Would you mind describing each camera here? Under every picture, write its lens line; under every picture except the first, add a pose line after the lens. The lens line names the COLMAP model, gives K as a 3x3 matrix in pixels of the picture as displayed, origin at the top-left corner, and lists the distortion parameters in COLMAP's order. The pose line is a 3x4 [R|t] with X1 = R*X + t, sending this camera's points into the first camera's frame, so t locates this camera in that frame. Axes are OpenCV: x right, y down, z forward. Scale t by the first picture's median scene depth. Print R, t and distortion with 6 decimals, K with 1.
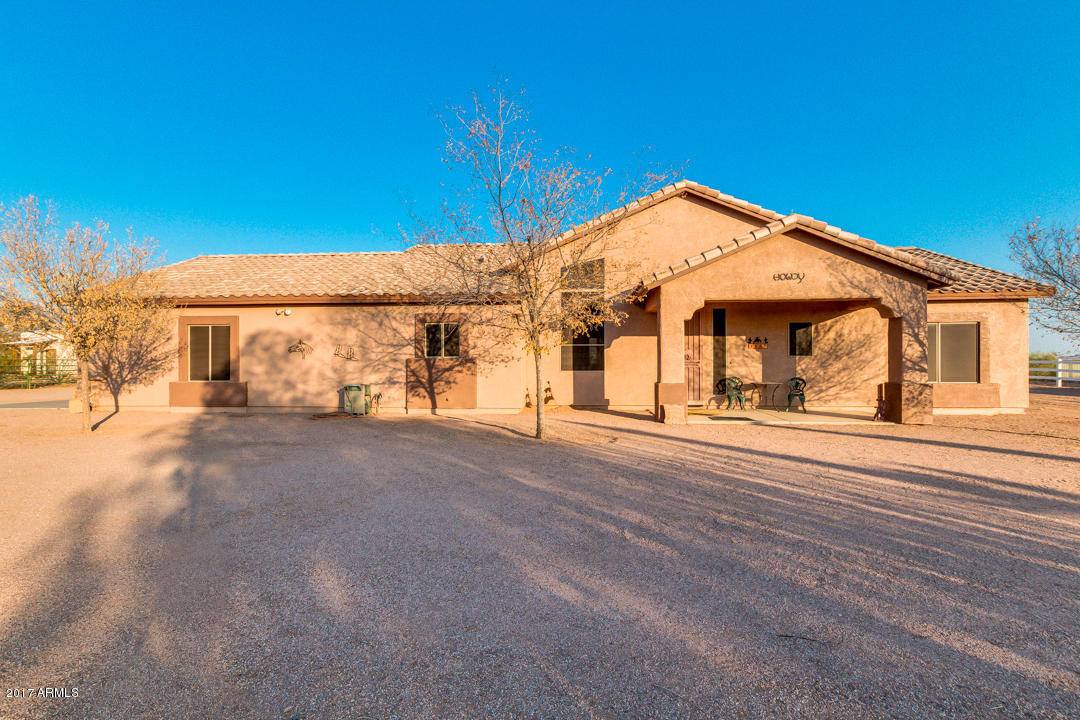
lens RADIAL K [[527.3, 0, 539.5], [0, 527.3, 361.4], [0, 0, 1]] dist [-0.002771, -0.000201]
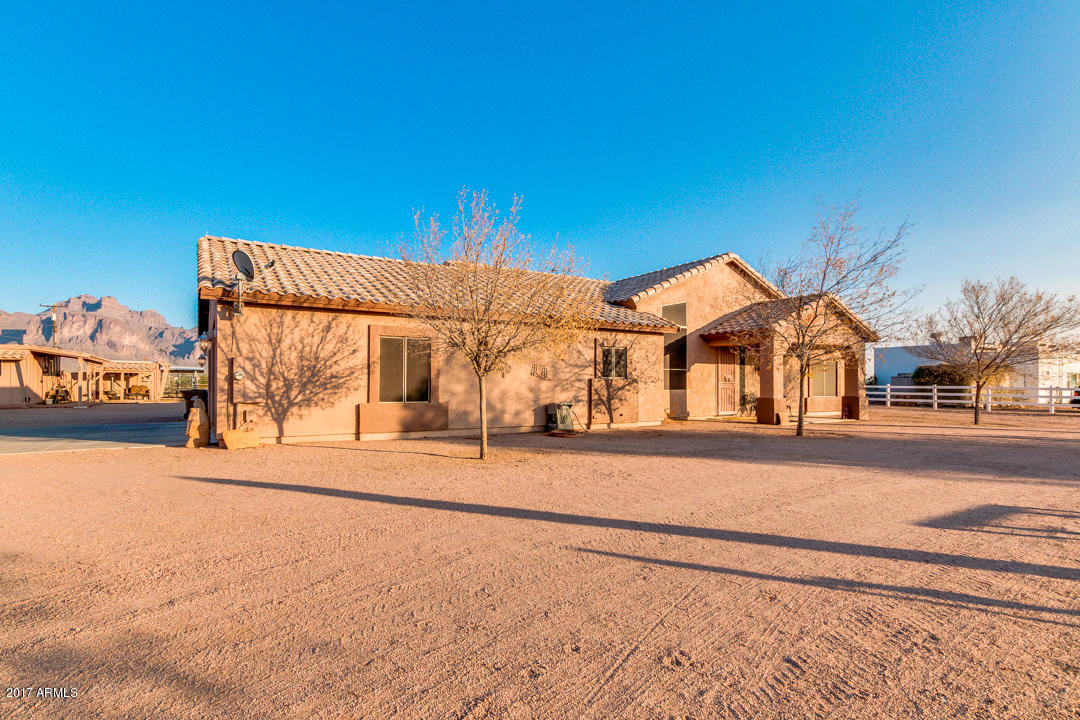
lens RADIAL K [[527.3, 0, 534.0], [0, 527.3, 361.6], [0, 0, 1]] dist [-0.002771, -0.000201]
pose [[0.818688, 0.029551, 0.573478, -0.957868], [-0.005834, 0.999052, -0.043151, 0.007216], [-0.574209, 0.031982, 0.818084, 0.164514]]
